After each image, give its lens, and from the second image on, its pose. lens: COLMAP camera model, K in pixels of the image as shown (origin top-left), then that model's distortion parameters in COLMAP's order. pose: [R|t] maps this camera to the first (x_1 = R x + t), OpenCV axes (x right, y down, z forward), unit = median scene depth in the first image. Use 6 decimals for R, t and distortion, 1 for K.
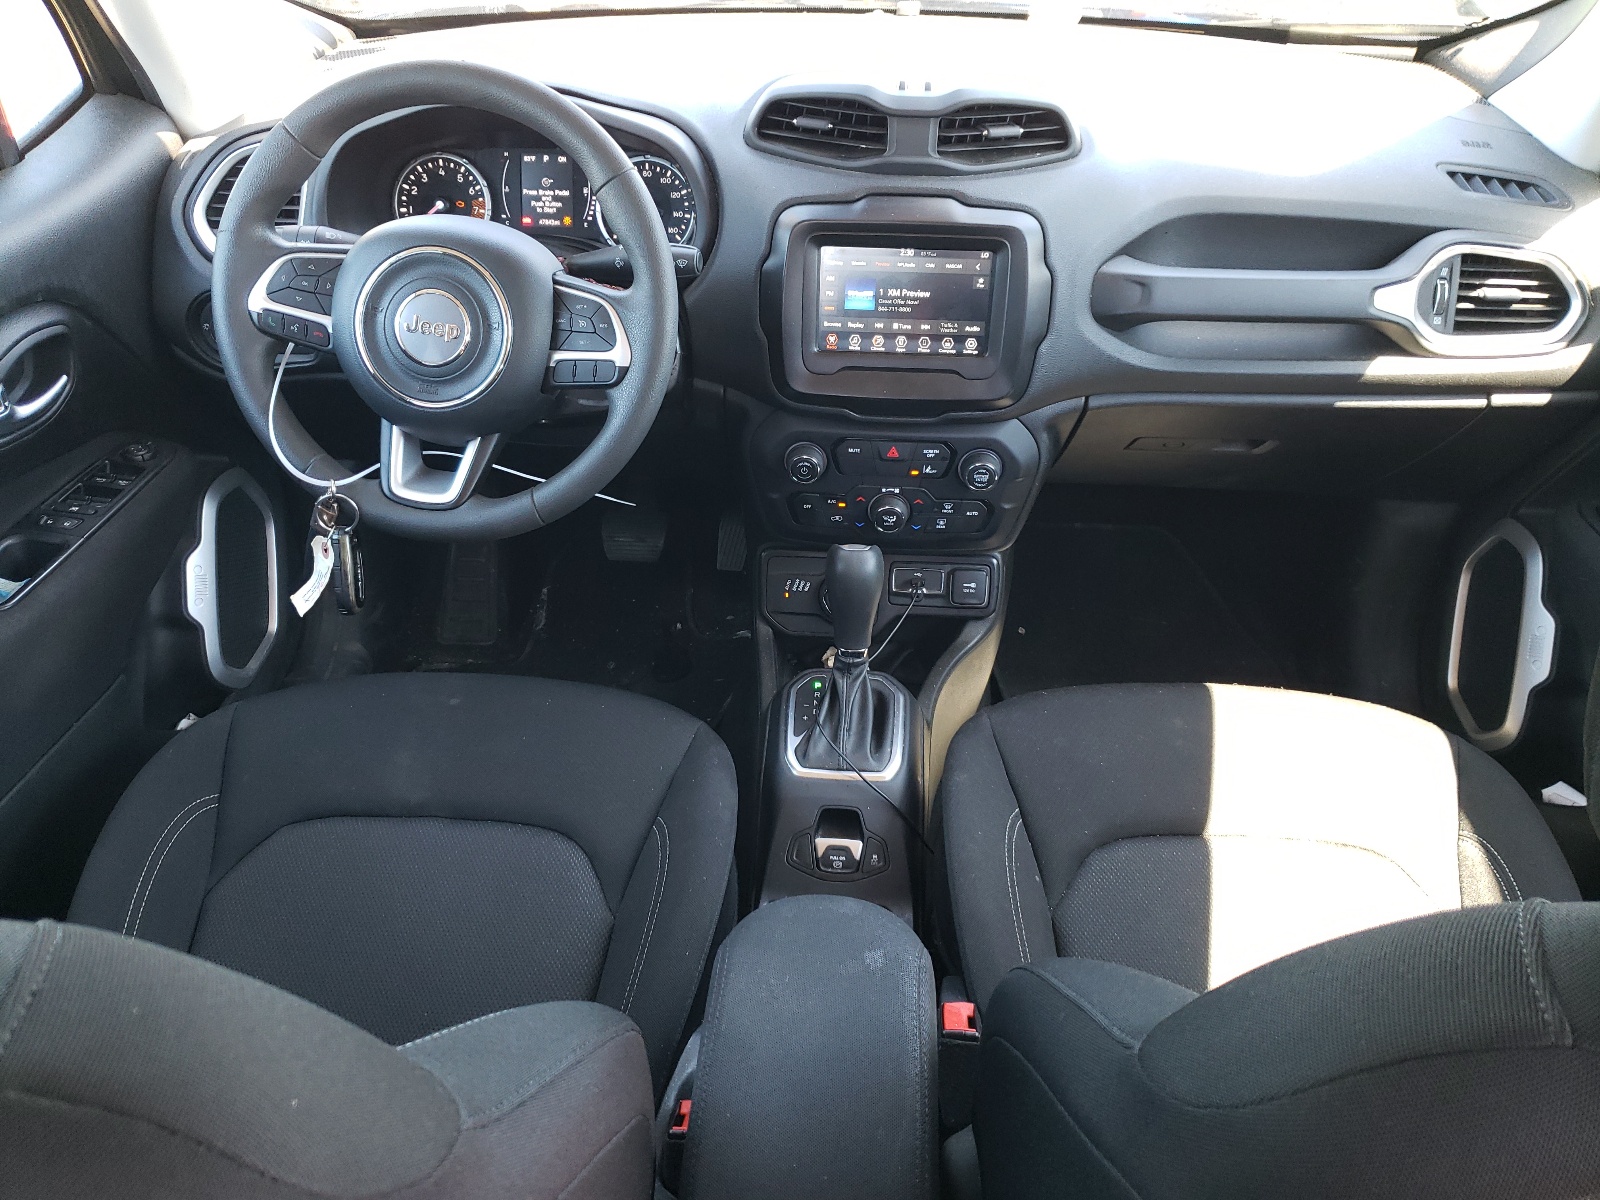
lens RADIAL K [[1211.6, 0, 802.2], [0, 1211.6, 600.2], [0, 0, 1]] dist [-0.008920, -0.002355]
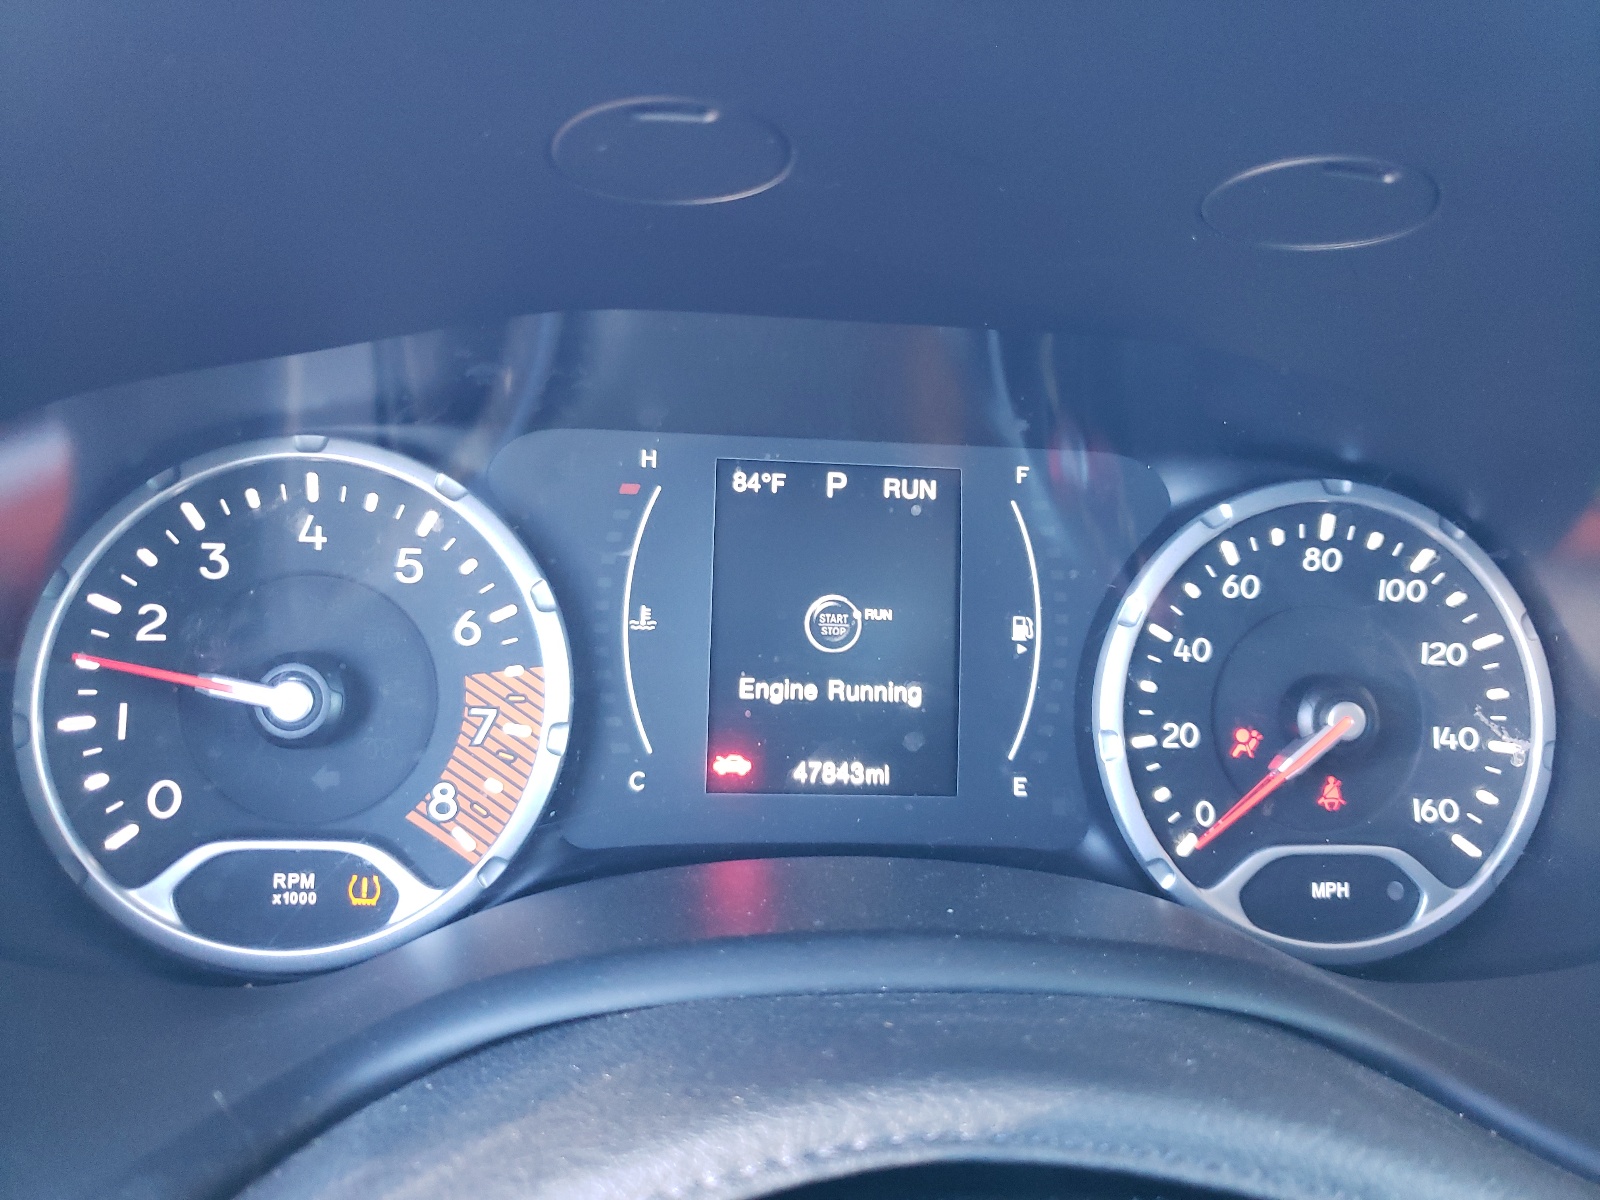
lens RADIAL K [[1211.6, 0, 798.9], [0, 1211.6, 598.2], [0, 0, 1]] dist [-0.008920, -0.002355]
pose [[0.982925, 0.007041, 0.183873, -0.257326], [0.044237, 0.960920, -0.273268, -0.287945], [-0.178611, 0.276736, 0.944201, 0.806544]]
